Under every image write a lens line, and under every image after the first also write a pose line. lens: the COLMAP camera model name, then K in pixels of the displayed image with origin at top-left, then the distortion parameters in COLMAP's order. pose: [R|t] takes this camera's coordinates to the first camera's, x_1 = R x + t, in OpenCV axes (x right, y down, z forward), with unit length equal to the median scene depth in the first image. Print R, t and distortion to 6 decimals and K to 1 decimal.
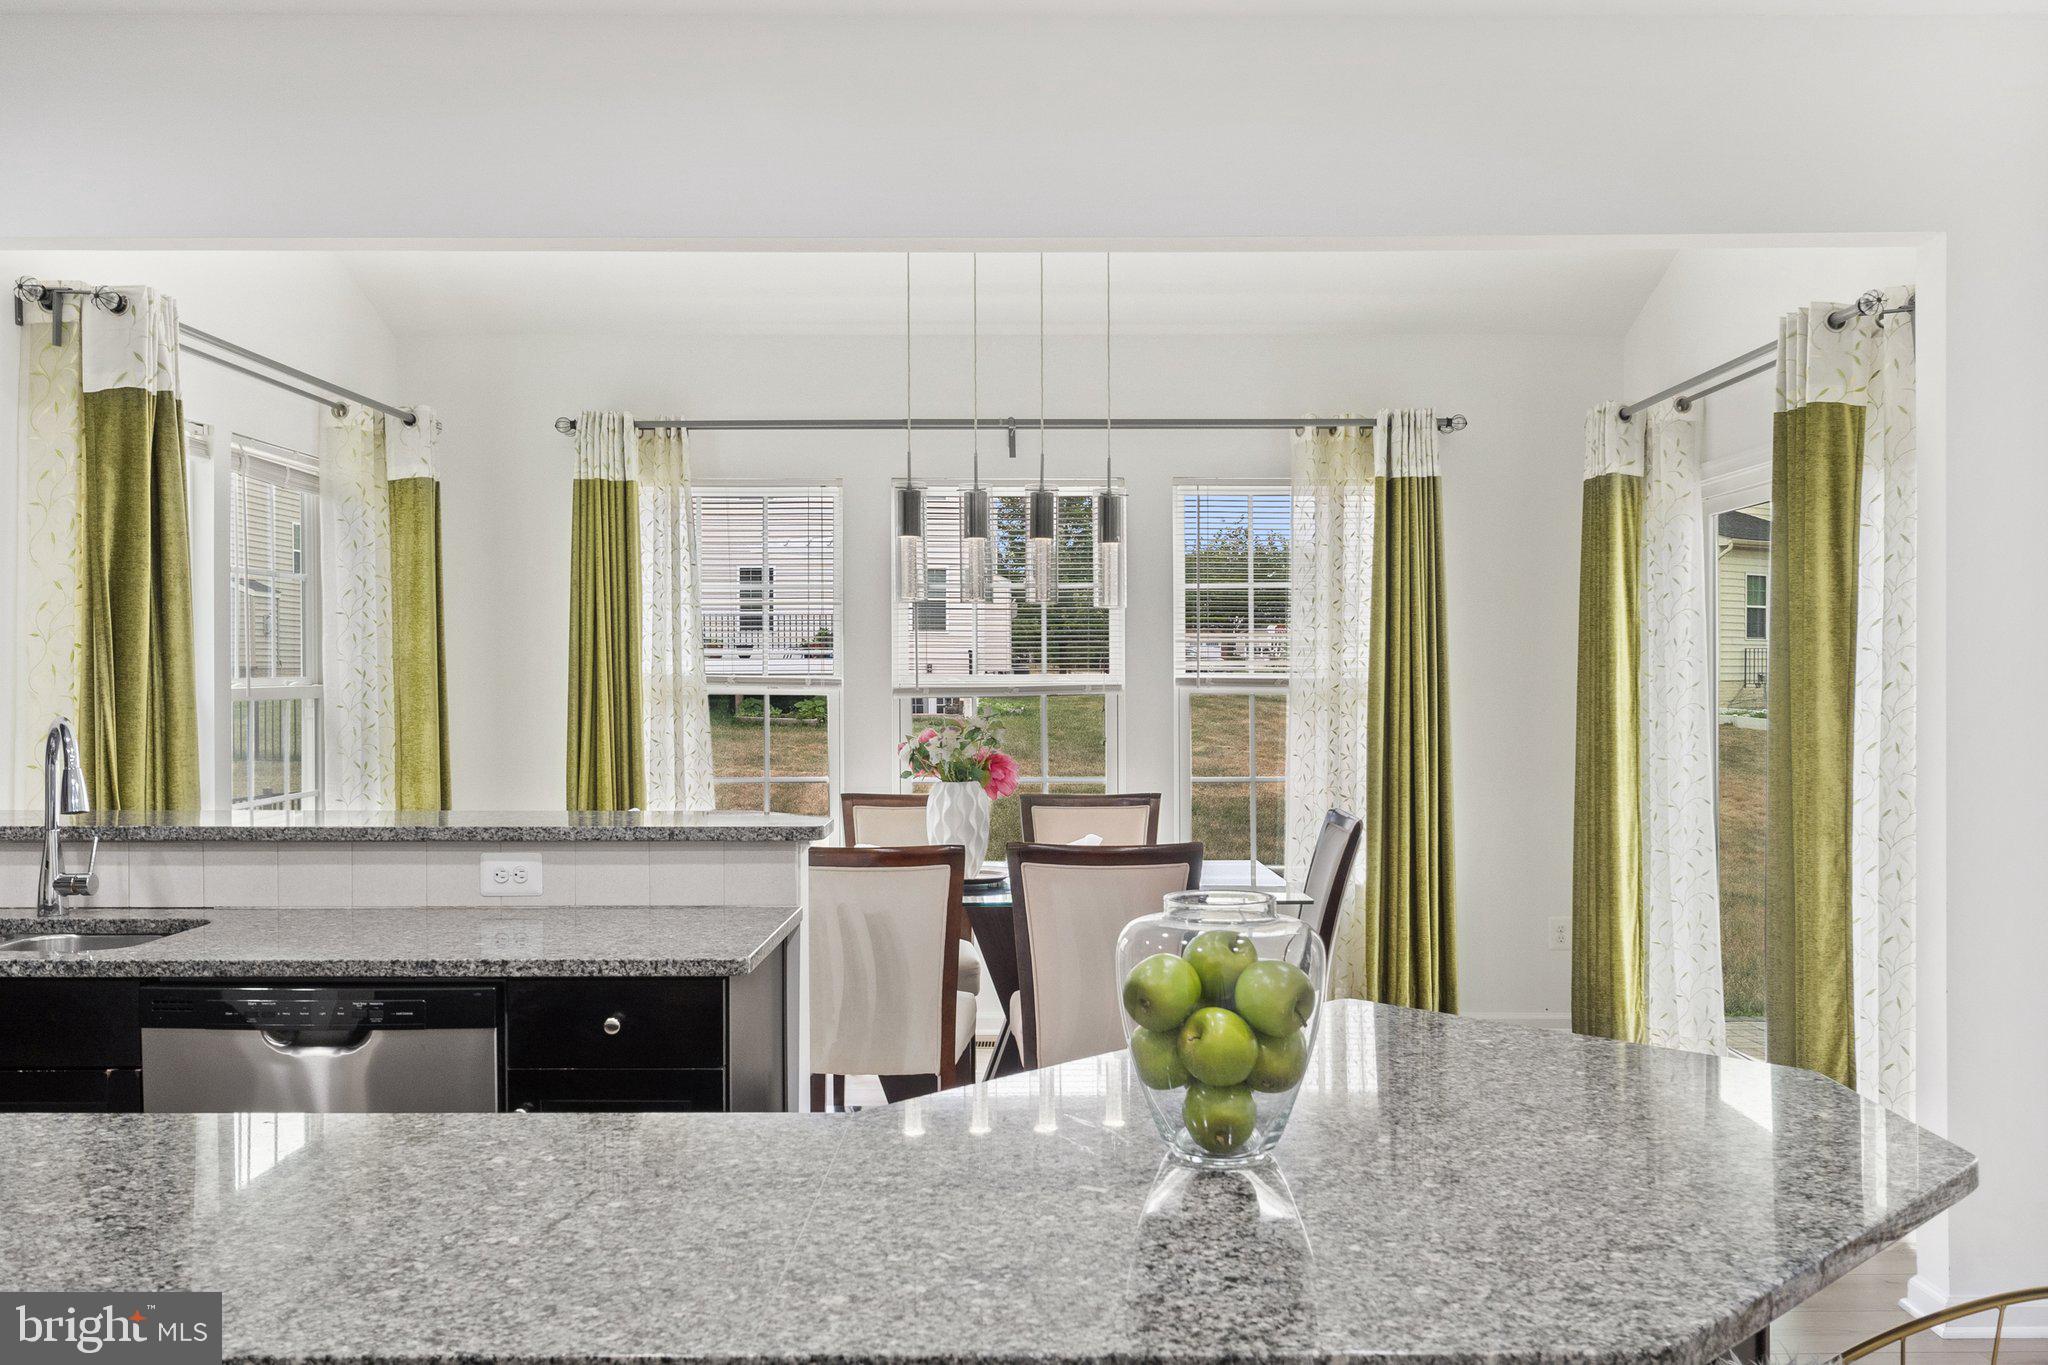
lens RADIAL K [[1718.0, 0, 1024.0], [0, 1718.0, 682.5], [0, 0, 1]] dist [-0.049204, -0.002434]
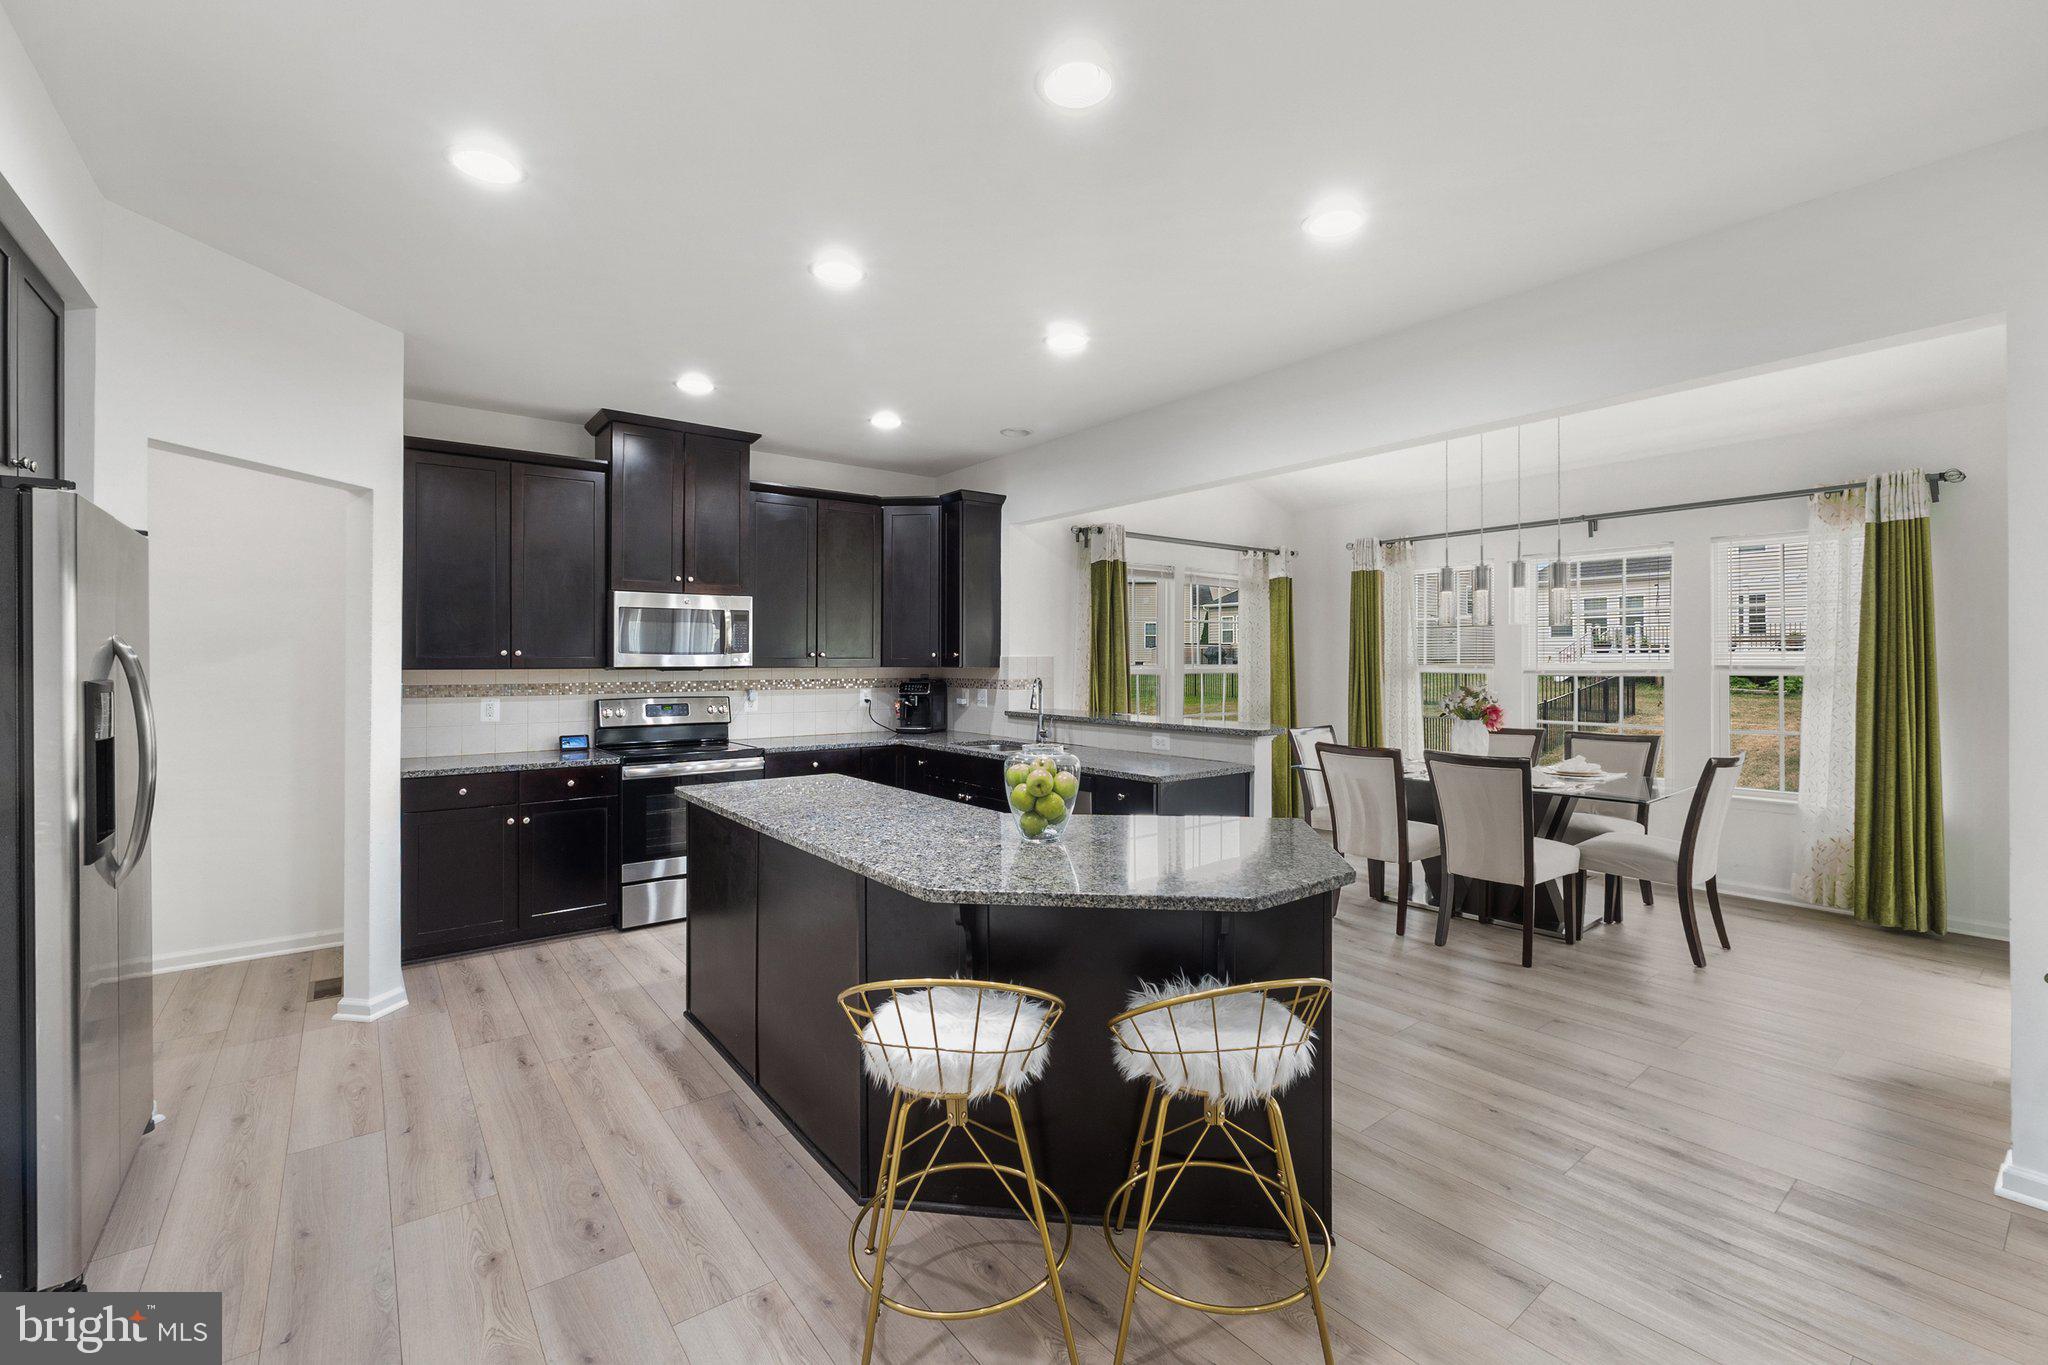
lens RADIAL K [[861.1, 0, 1024.8], [0, 861.1, 658.9], [0, 0, 1]] dist [-0.000237, -0.000047]
pose [[0.624611, -0.005525, -0.780917, 0.329638], [-0.001760, 0.999962, -0.008482, -0.000870], [0.780934, 0.006673, 0.624578, 0.014924]]
